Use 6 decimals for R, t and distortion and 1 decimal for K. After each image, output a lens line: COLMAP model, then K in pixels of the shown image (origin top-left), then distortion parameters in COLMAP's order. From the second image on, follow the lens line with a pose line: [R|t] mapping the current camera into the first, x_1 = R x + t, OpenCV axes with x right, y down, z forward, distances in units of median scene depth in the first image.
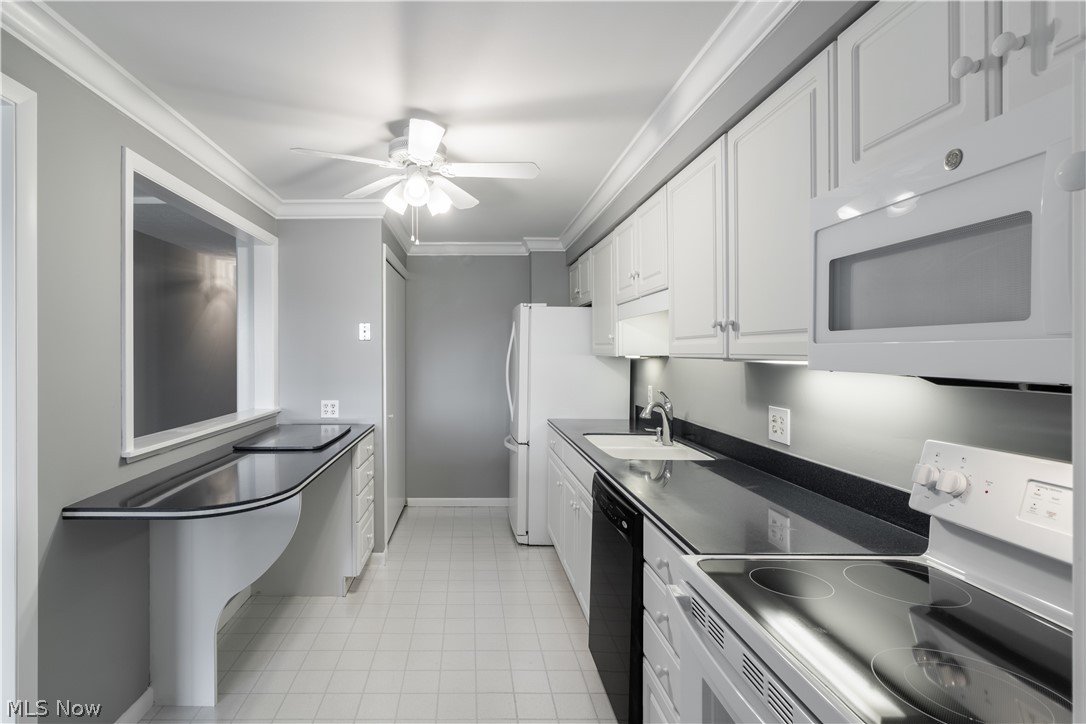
lens RADIAL K [[538.3, 0, 464.8], [0, 538.3, 353.0], [0, 0, 1]] dist [0.000297, -0.000199]
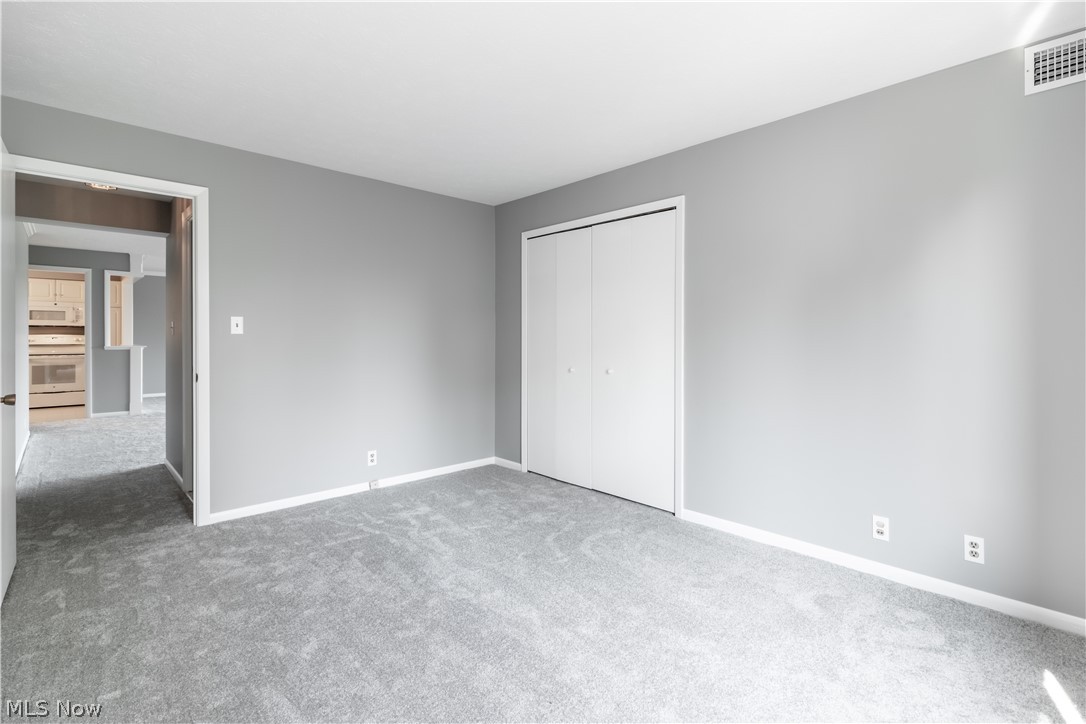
lens RADIAL K [[507.0, 0, 555.4], [0, 507.0, 347.3], [0, 0, 1]] dist [-0.000321, -0.000014]
pose [[-0.702619, -0.006032, 0.711541, -4.598620], [0.002948, 0.999931, 0.011387, 0.137457], [-0.711560, 0.010098, -0.702552, 0.366936]]
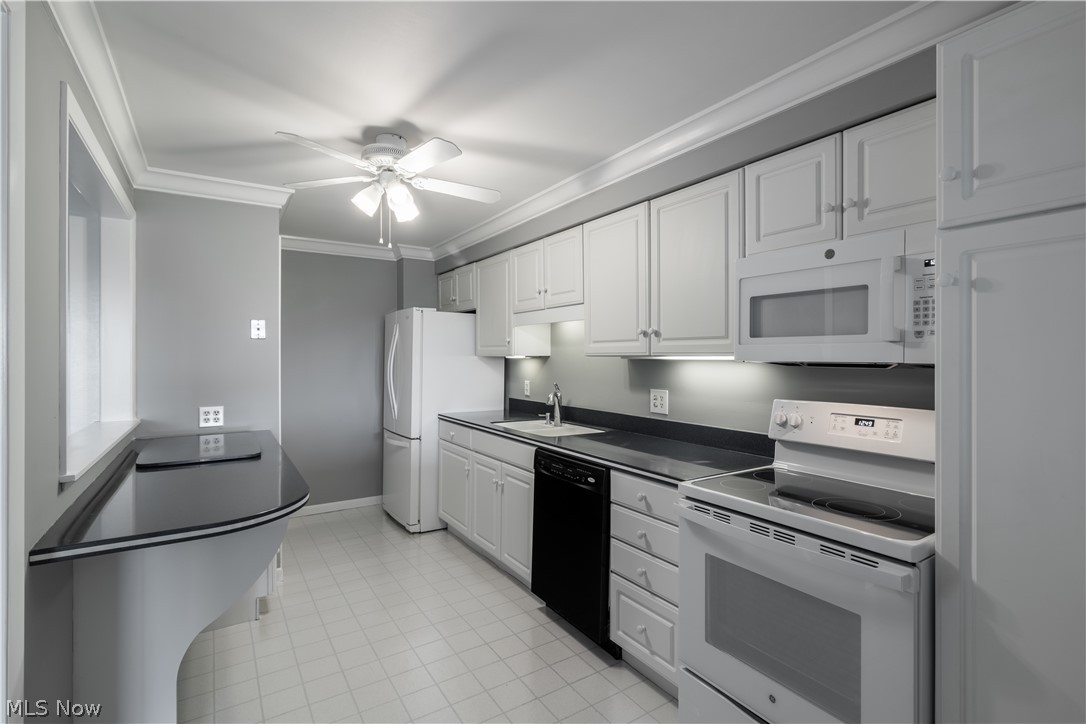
lens RADIAL K [[517.5, 0, 556.7], [0, 517.5, 355.3], [0, 0, 1]] dist [0.000447, -0.000077]
pose [[0.828107, 0.002654, 0.560563, -0.374752], [-0.000724, 0.999993, -0.003665, 0.010525], [-0.560569, 0.002629, 0.828104, -0.012830]]
